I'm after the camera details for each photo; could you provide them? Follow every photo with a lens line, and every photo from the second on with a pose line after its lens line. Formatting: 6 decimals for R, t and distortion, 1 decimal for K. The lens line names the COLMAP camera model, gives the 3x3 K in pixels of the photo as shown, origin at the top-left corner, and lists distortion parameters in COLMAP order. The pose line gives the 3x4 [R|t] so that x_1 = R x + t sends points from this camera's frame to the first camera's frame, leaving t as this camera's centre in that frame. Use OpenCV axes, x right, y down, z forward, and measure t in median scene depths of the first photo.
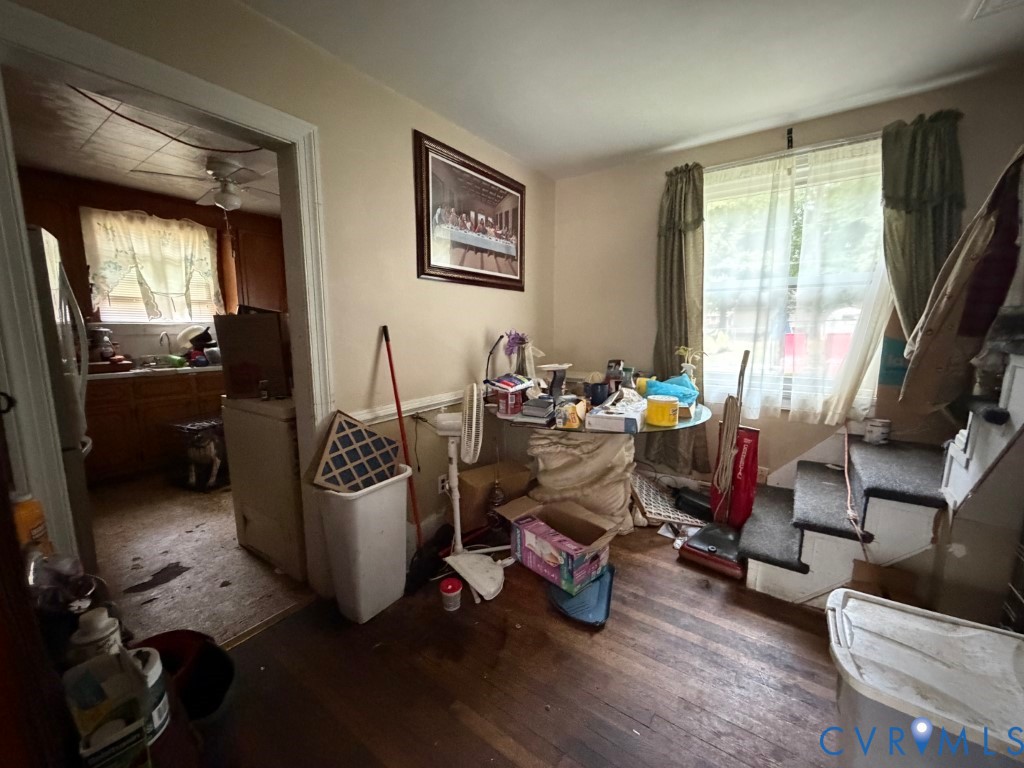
lens RADIAL K [[410.2, 0, 513.2], [0, 410.2, 386.3], [0, 0, 1]] dist [-0.003110, 0.000074]
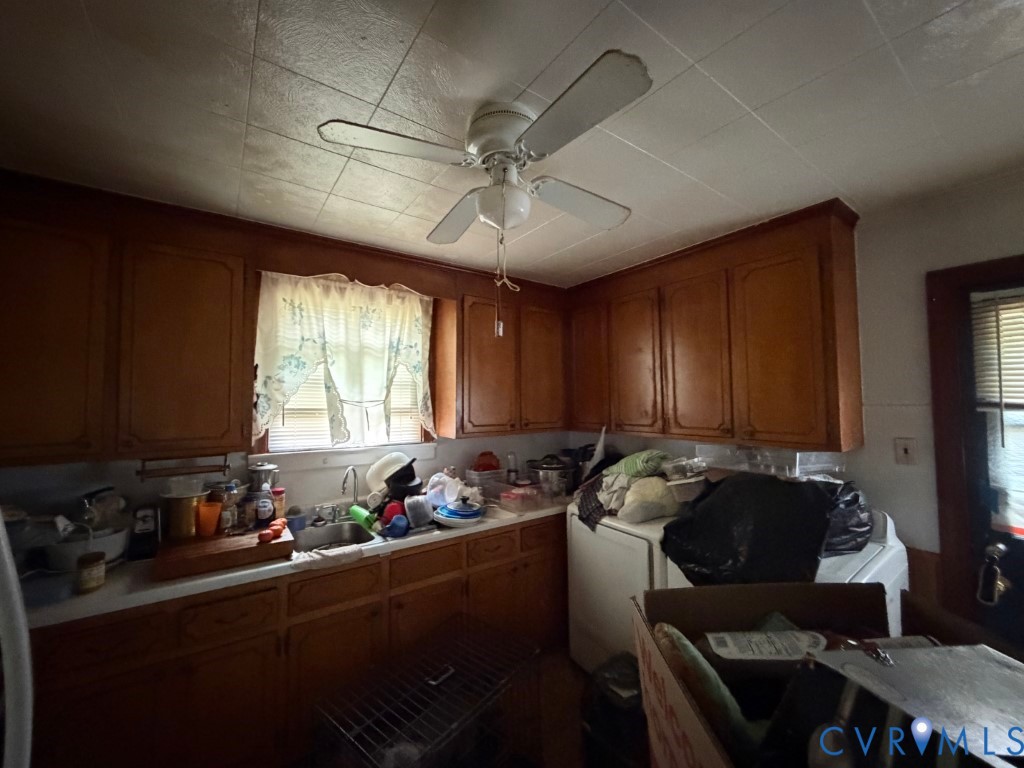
lens RADIAL K [[410.2, 0, 509.6], [0, 410.2, 383.3], [0, 0, 1]] dist [-0.003110, 0.000074]
pose [[0.943225, -0.026950, -0.331059, -0.432030], [-0.037562, 0.981654, -0.186932, -0.148444], [0.330024, 0.188755, 0.924909, 0.500710]]
